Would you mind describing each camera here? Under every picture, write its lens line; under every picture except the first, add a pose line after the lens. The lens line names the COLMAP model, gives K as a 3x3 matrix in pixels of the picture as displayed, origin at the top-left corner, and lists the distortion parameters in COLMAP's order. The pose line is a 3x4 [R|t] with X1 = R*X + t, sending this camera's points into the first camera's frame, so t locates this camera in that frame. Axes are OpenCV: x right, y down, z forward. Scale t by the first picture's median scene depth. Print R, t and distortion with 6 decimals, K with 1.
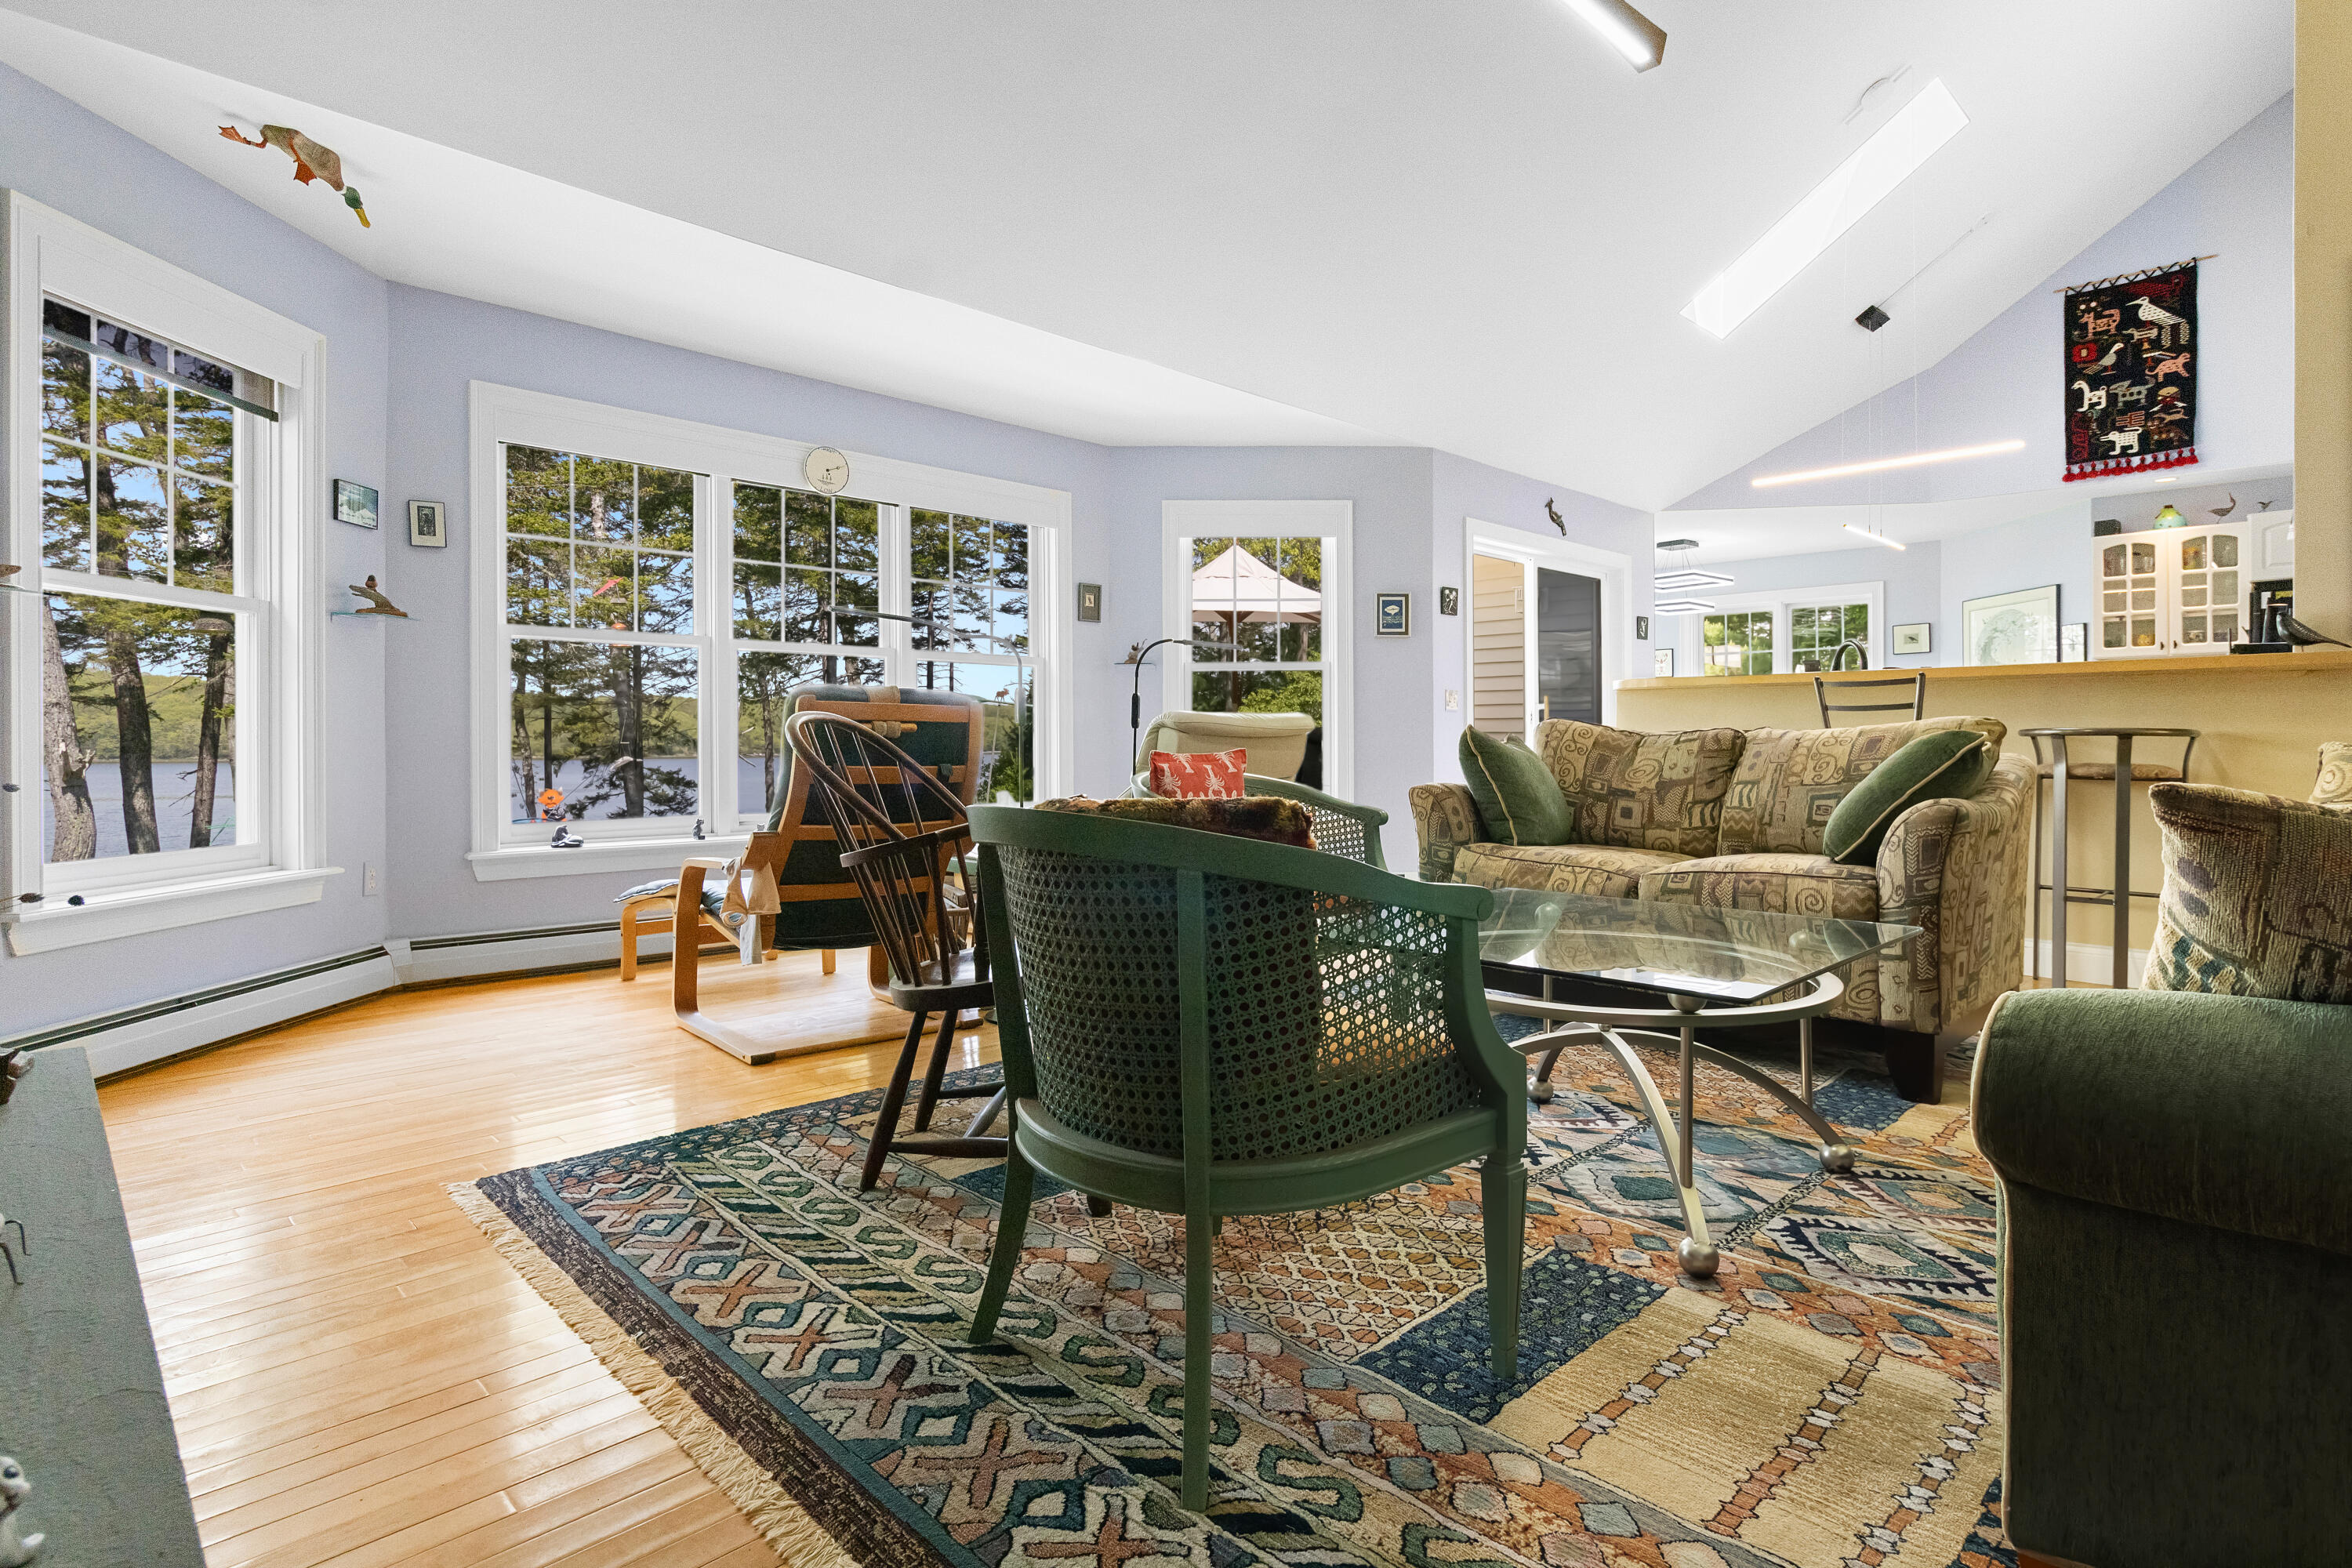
lens RADIAL K [[1187.3, 0, 1202.5], [0, 1187.3, 742.3], [0, 0, 1]] dist [-0.002656, 0.000007]
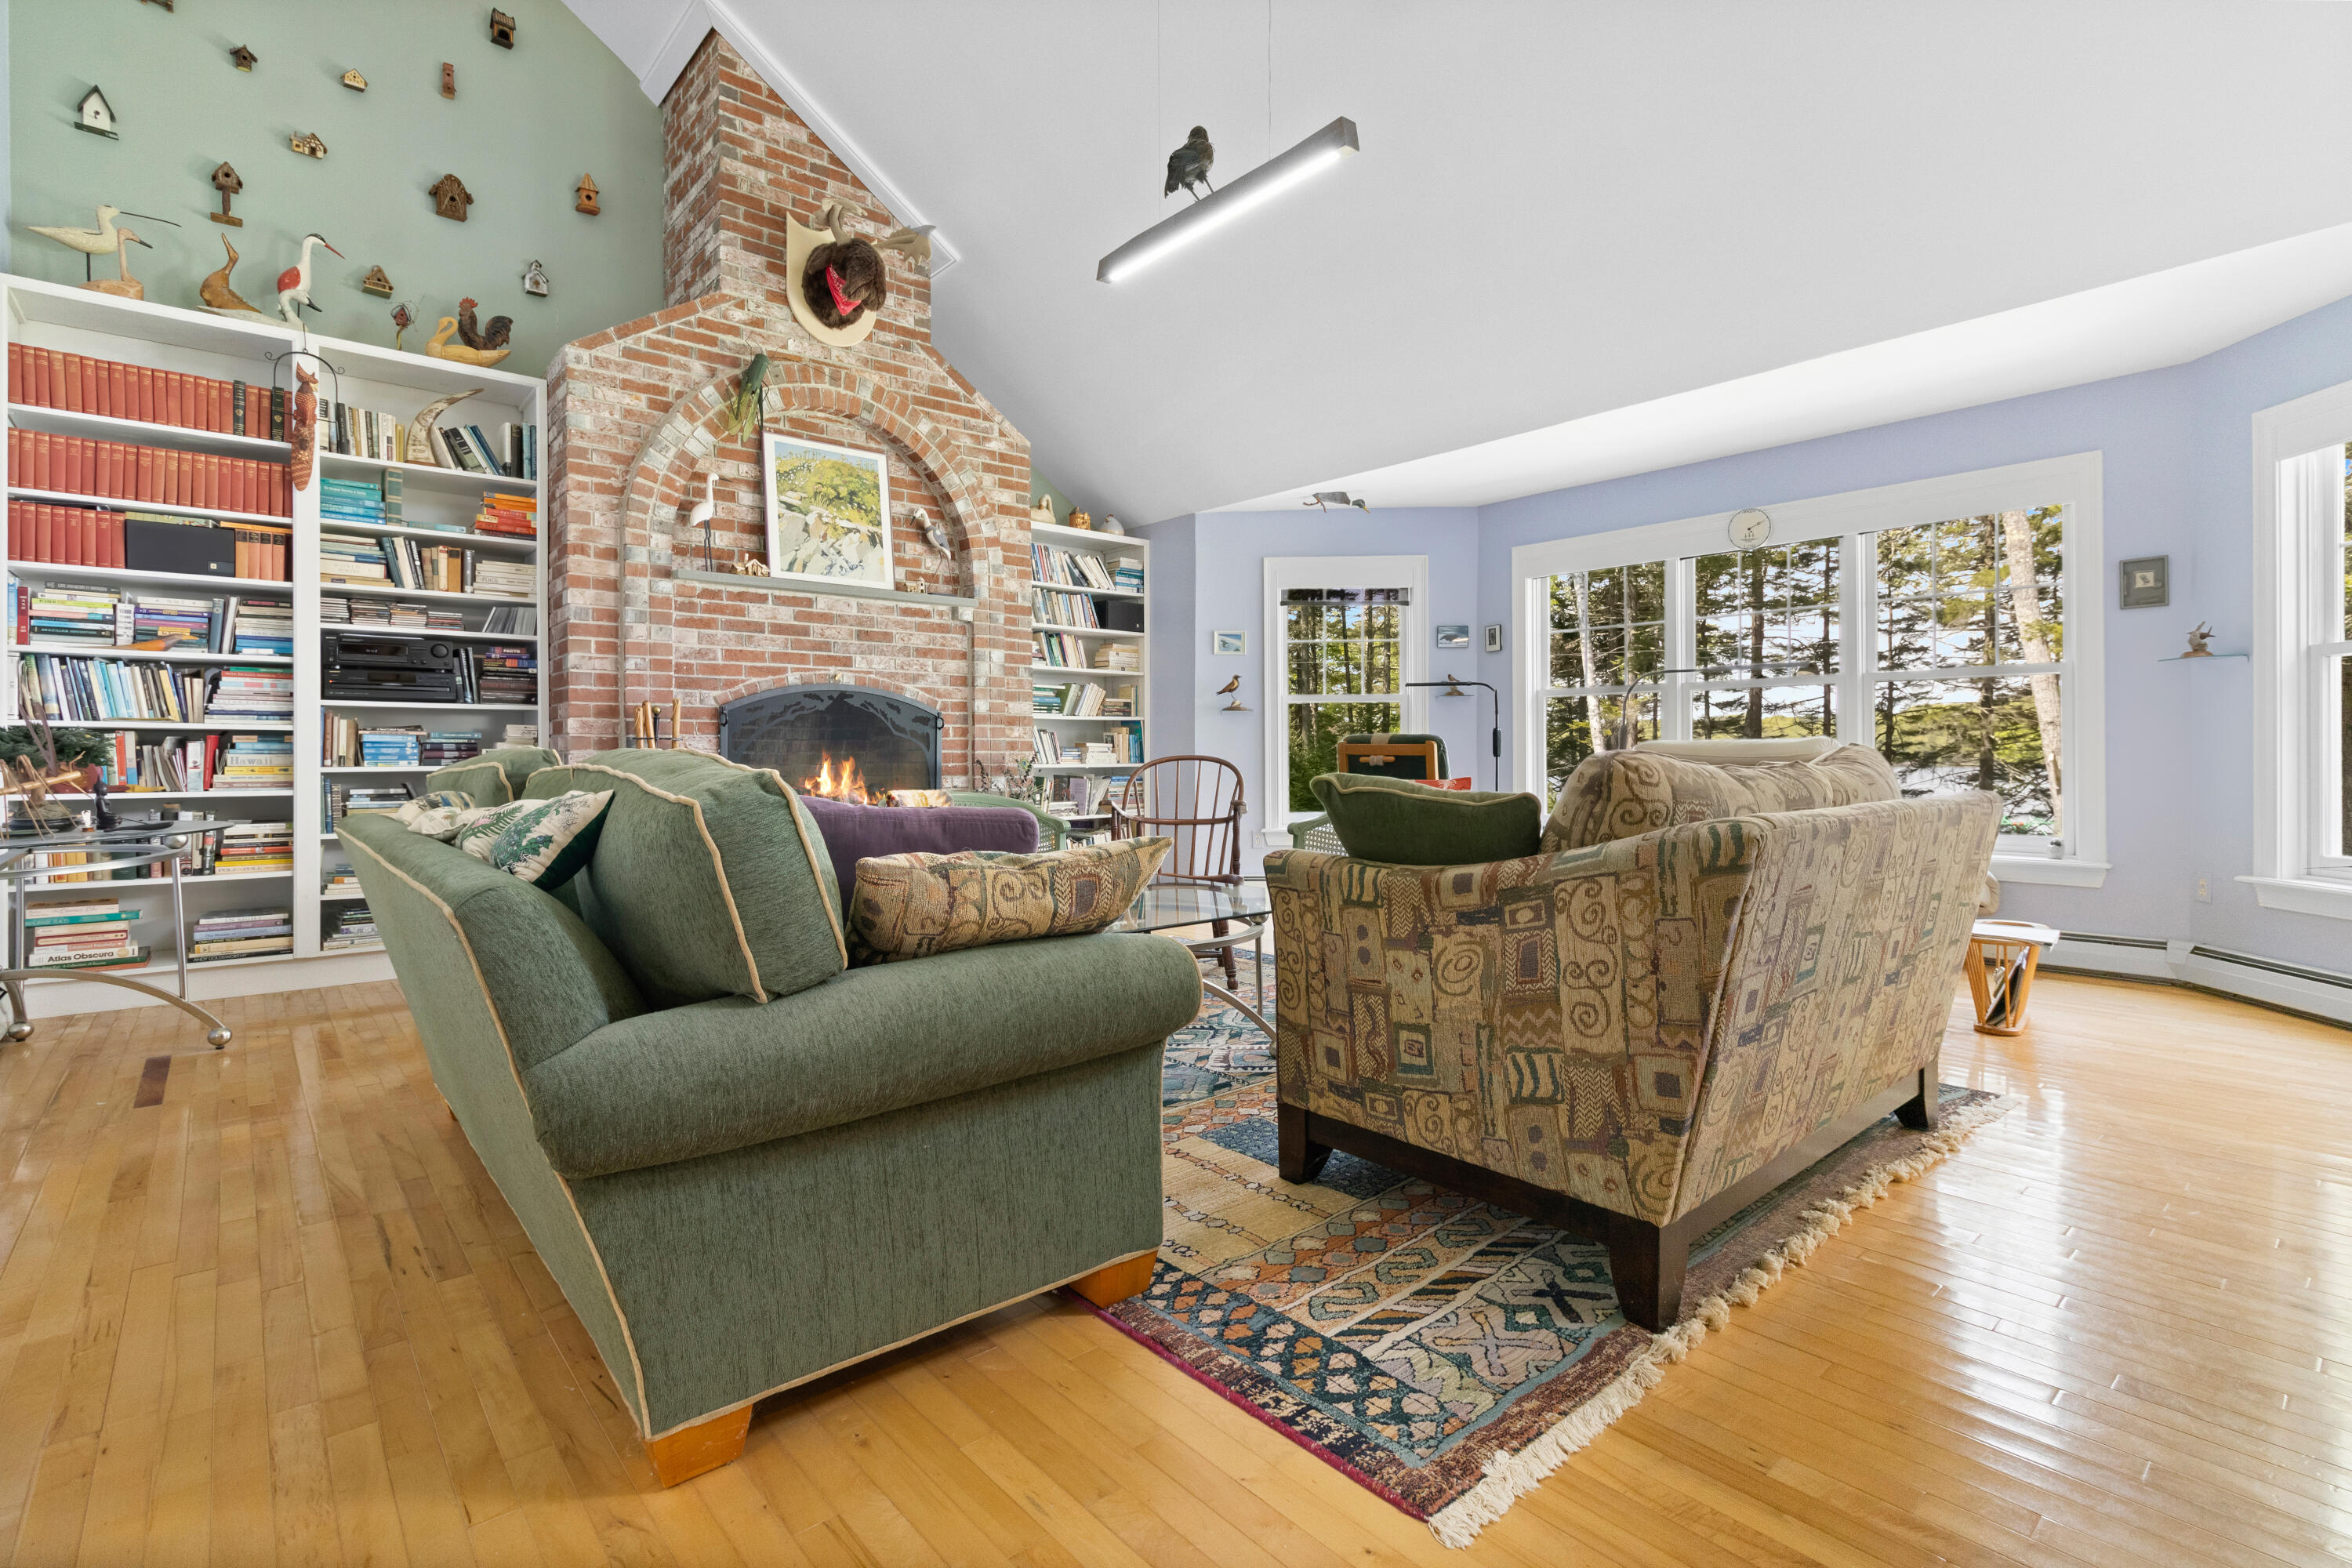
lens RADIAL K [[1118.7, 0, 1192.5], [0, 1118.7, 764.8], [0, 0, 1]] dist [0.001722, 0.000925]
pose [[-0.068106, 0.007246, -0.997652, 0.549084], [0.004572, 0.999965, 0.006950, -0.007242], [0.997668, -0.004087, -0.068137, 0.367011]]
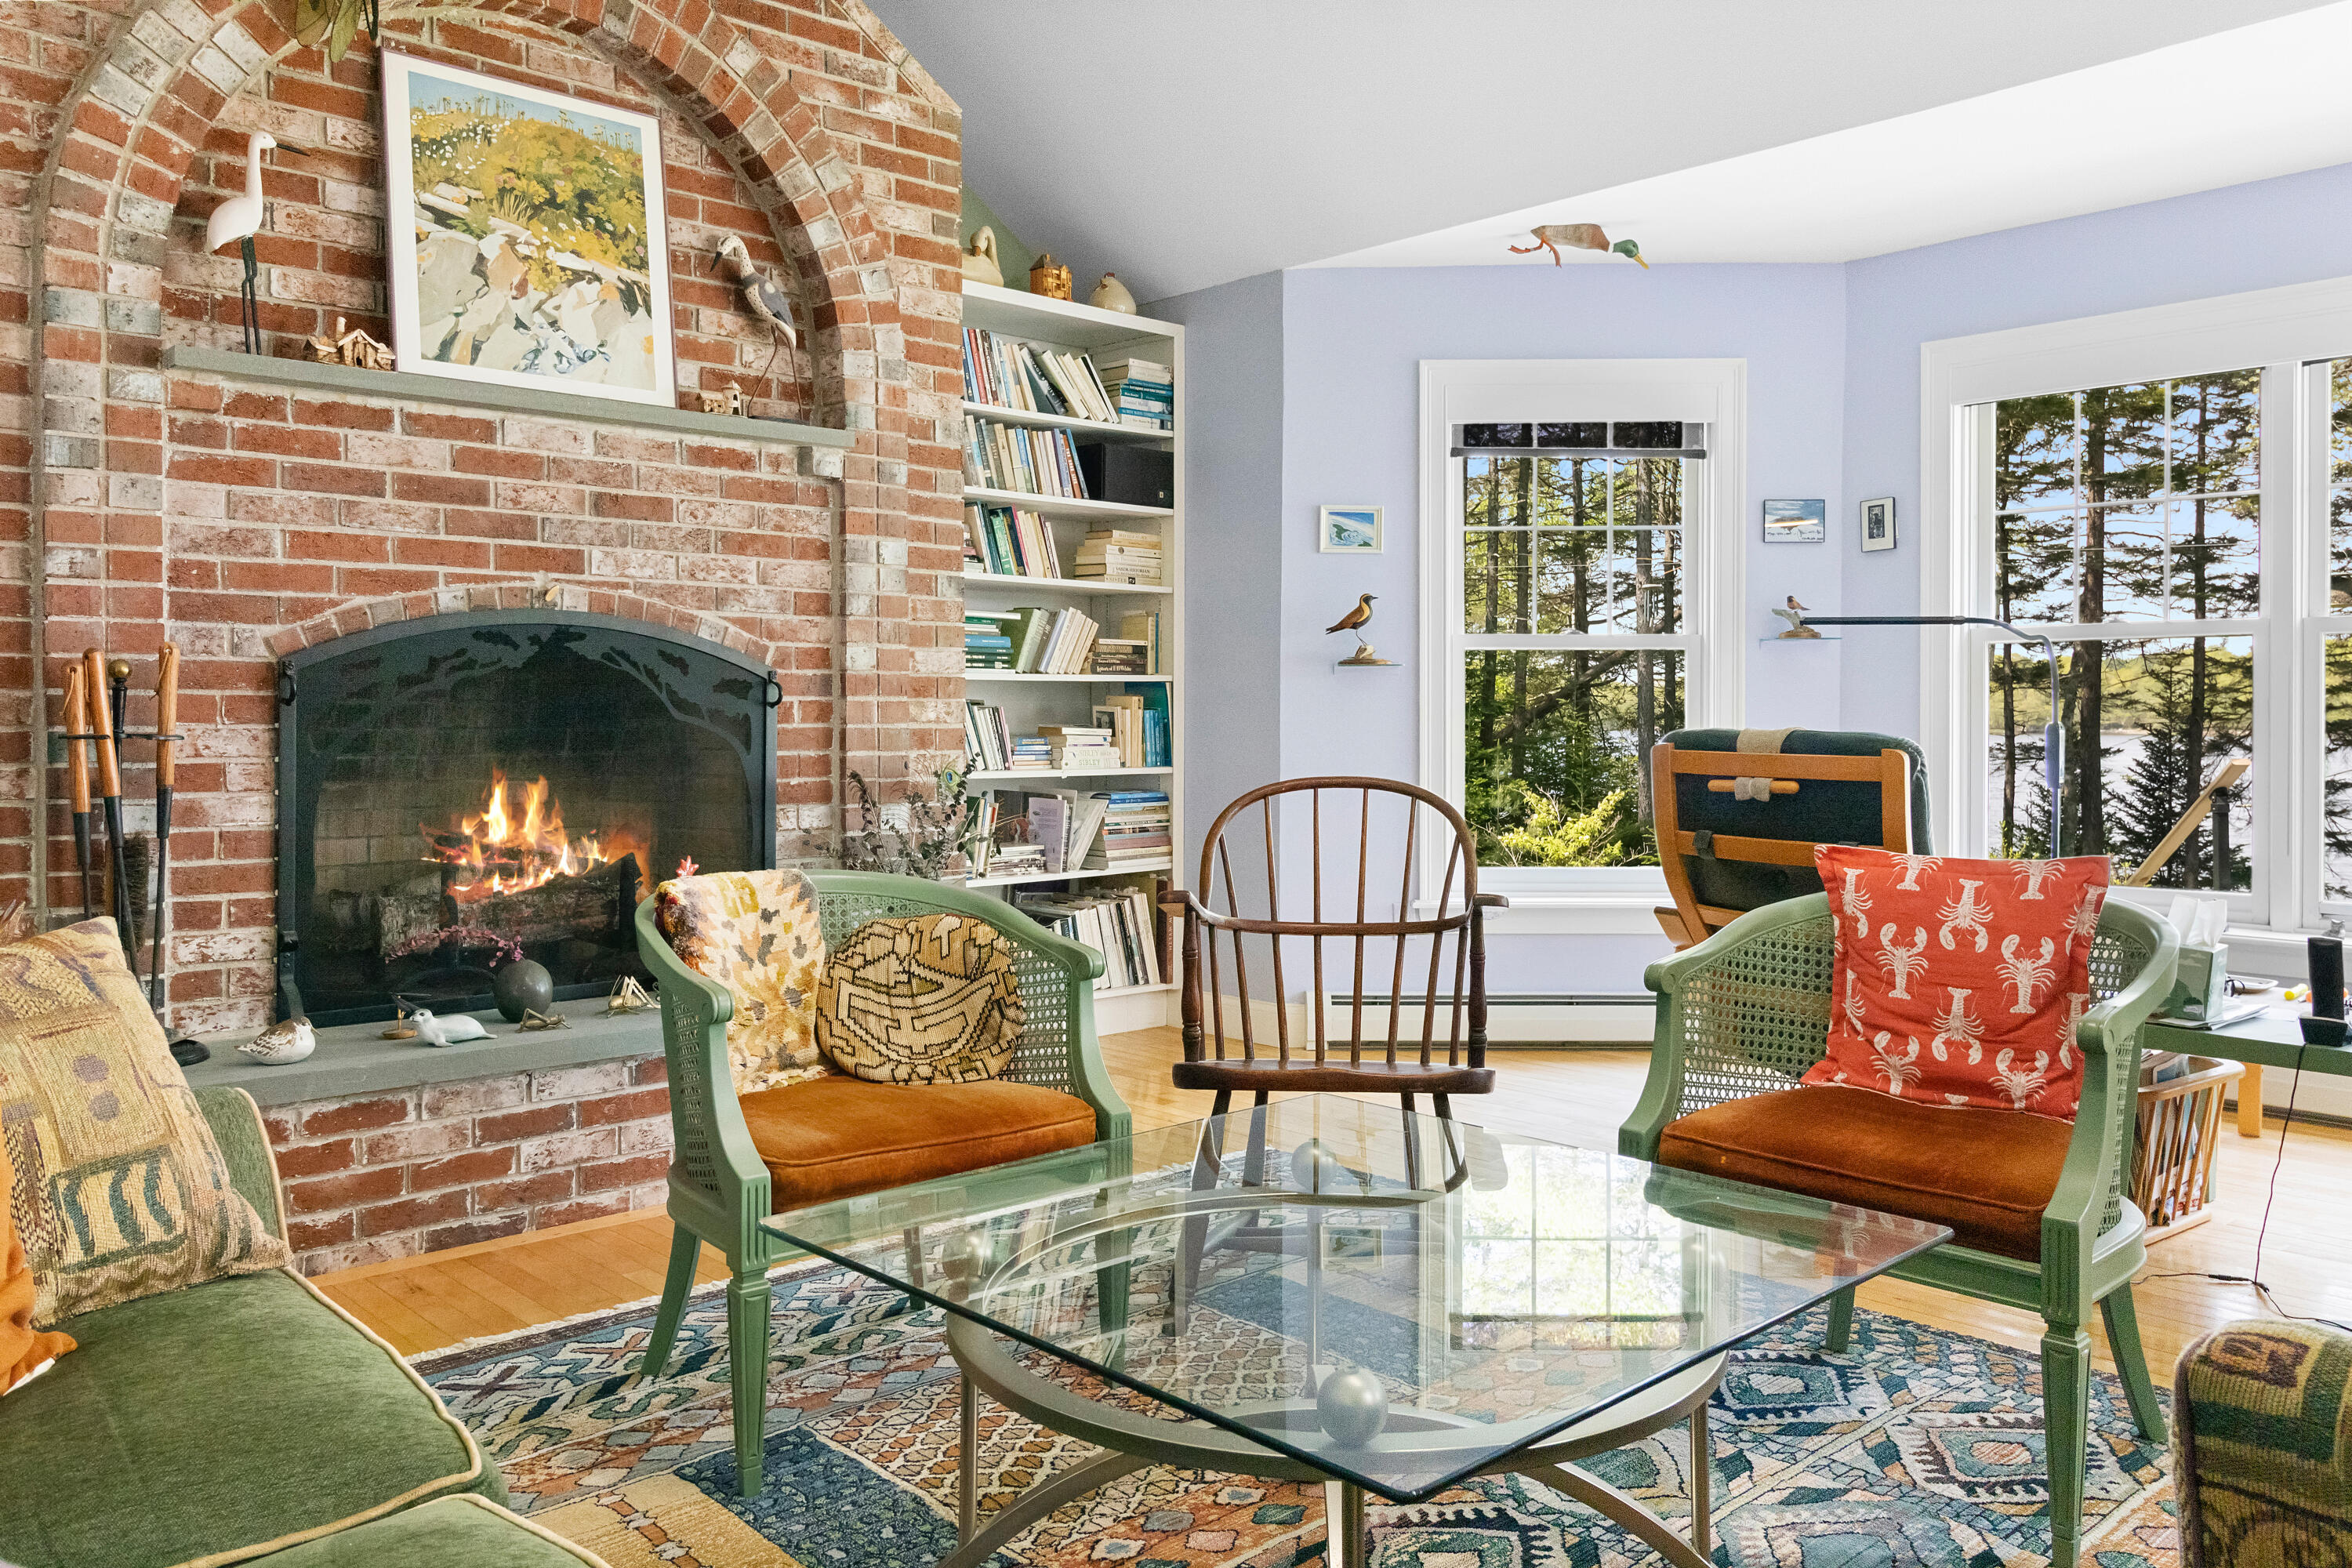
lens RADIAL K [[1760.3, 0, 1201.4], [0, 1760.3, 736.9], [0, 0, 1]] dist [0.009618, -0.003703]
pose [[-0.038831, 0.011893, -0.999175, 0.358671], [-0.000314, 0.999929, 0.011914, -0.024110], [0.999246, 0.000777, -0.038824, 0.302579]]
